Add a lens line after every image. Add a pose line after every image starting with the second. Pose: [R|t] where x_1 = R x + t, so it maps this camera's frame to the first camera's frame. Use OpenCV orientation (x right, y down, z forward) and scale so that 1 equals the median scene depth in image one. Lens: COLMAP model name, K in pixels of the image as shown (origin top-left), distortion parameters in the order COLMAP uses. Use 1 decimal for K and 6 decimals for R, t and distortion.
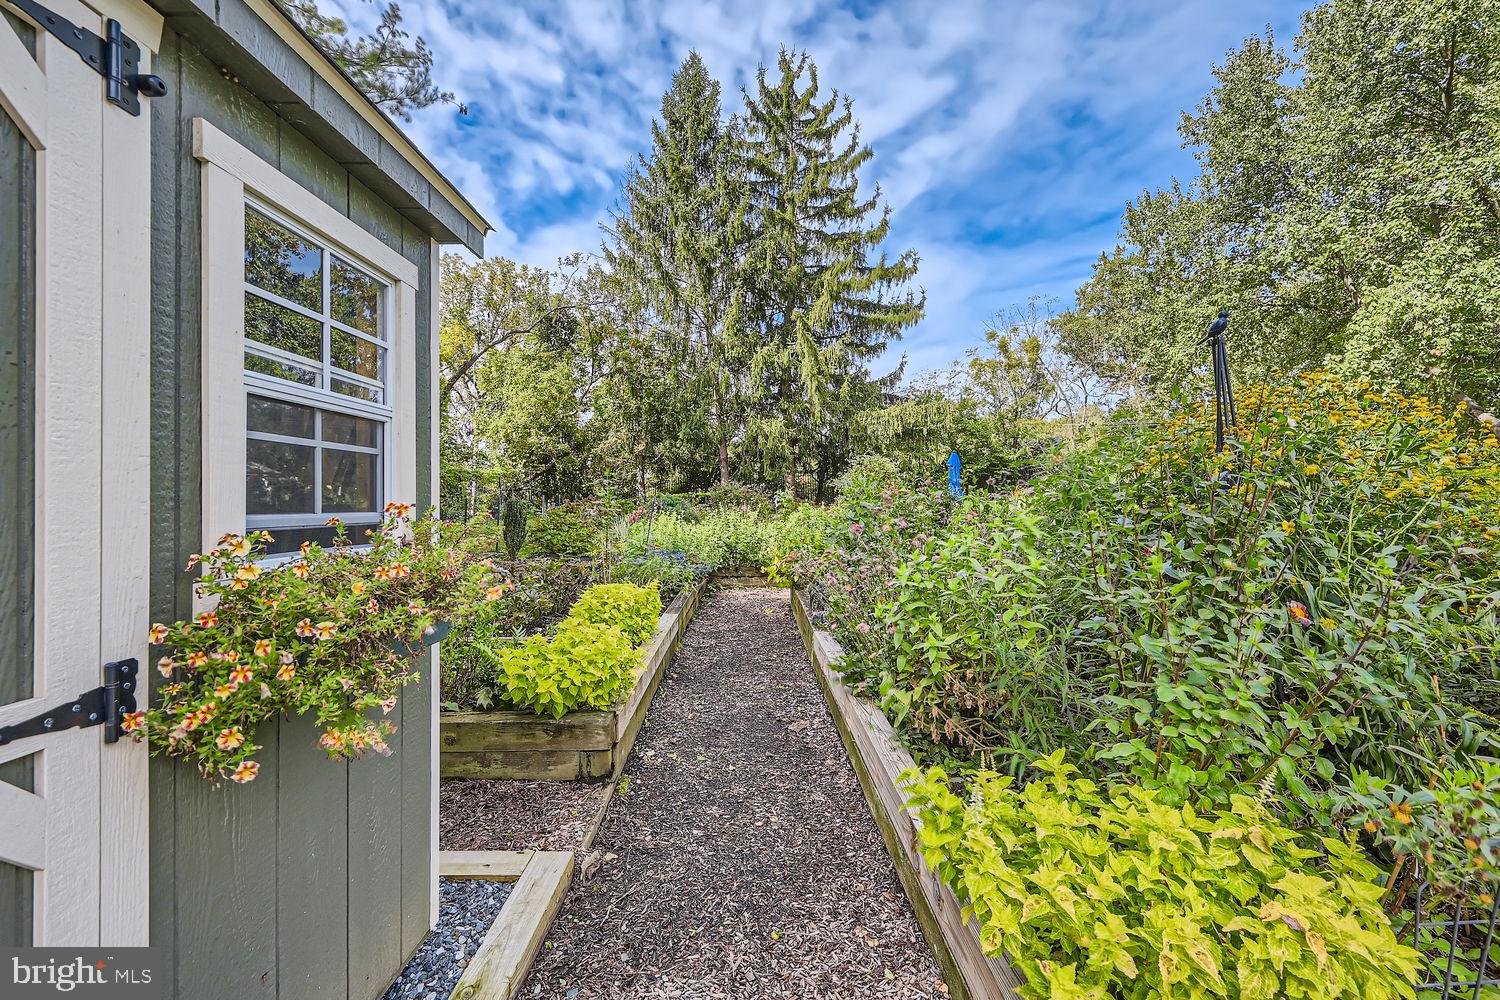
lens RADIAL K [[618.7, 0, 750.0], [0, 618.7, 500.0], [0, 0, 1]] dist [-0.001314, 0.000074]
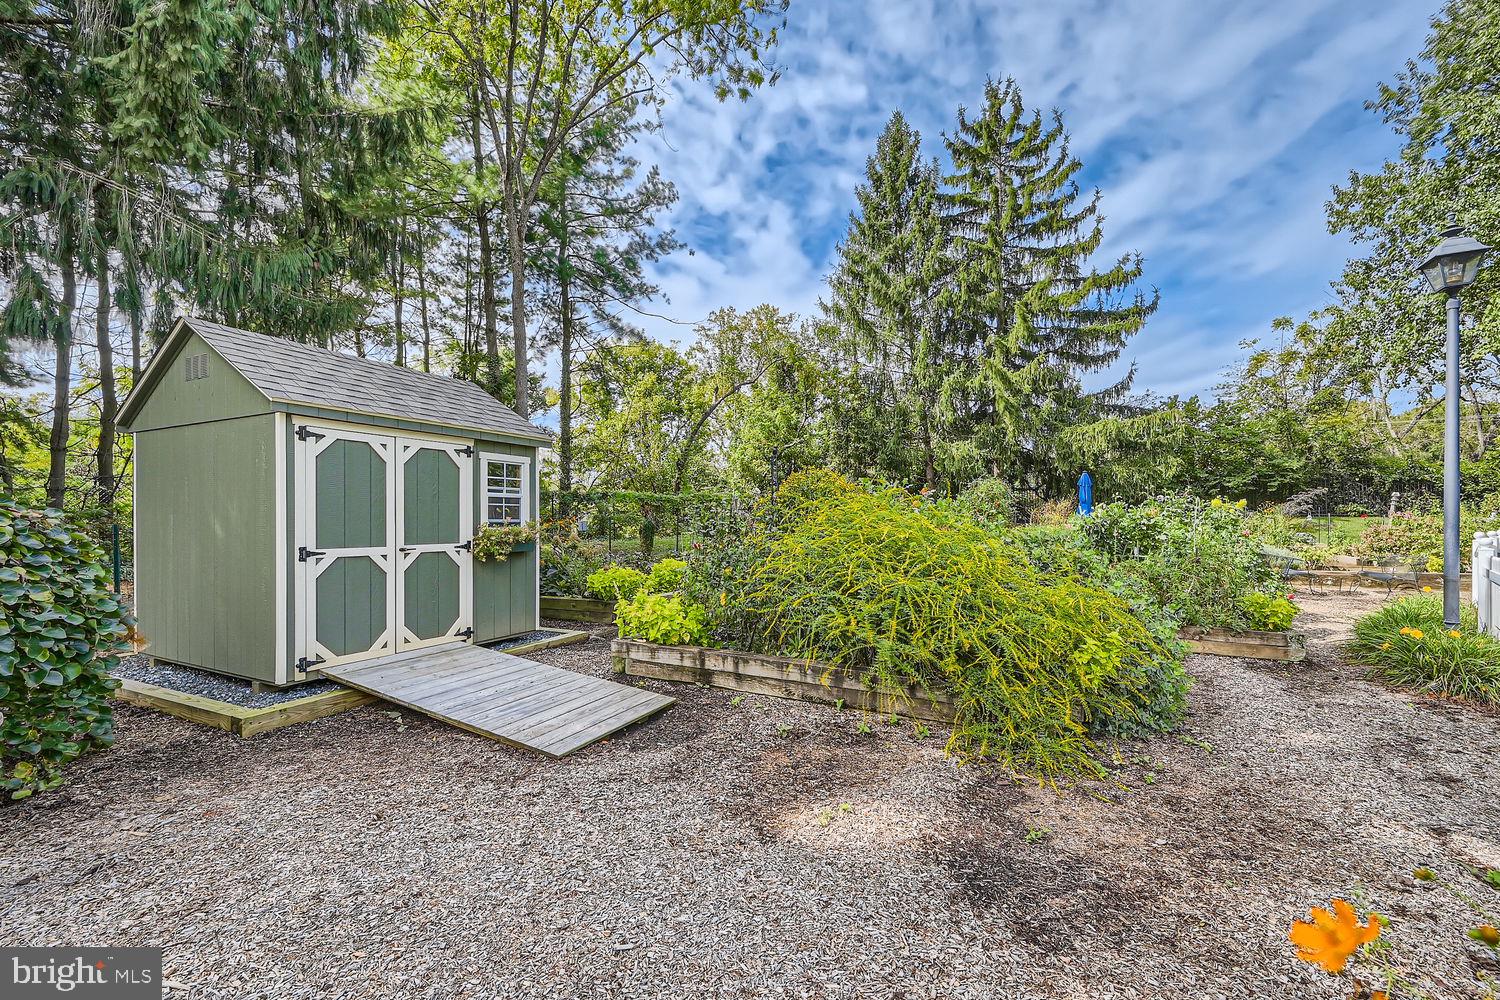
lens RADIAL K [[645.4, 0, 751.7], [0, 645.4, 522.5], [0, 0, 1]] dist [-0.000619, 0.000294]
pose [[0.897035, 0.005251, -0.441928, 0.178742], [-0.001372, 0.999958, 0.009097, -0.000201], [0.441957, -0.007554, 0.897004, -0.145266]]
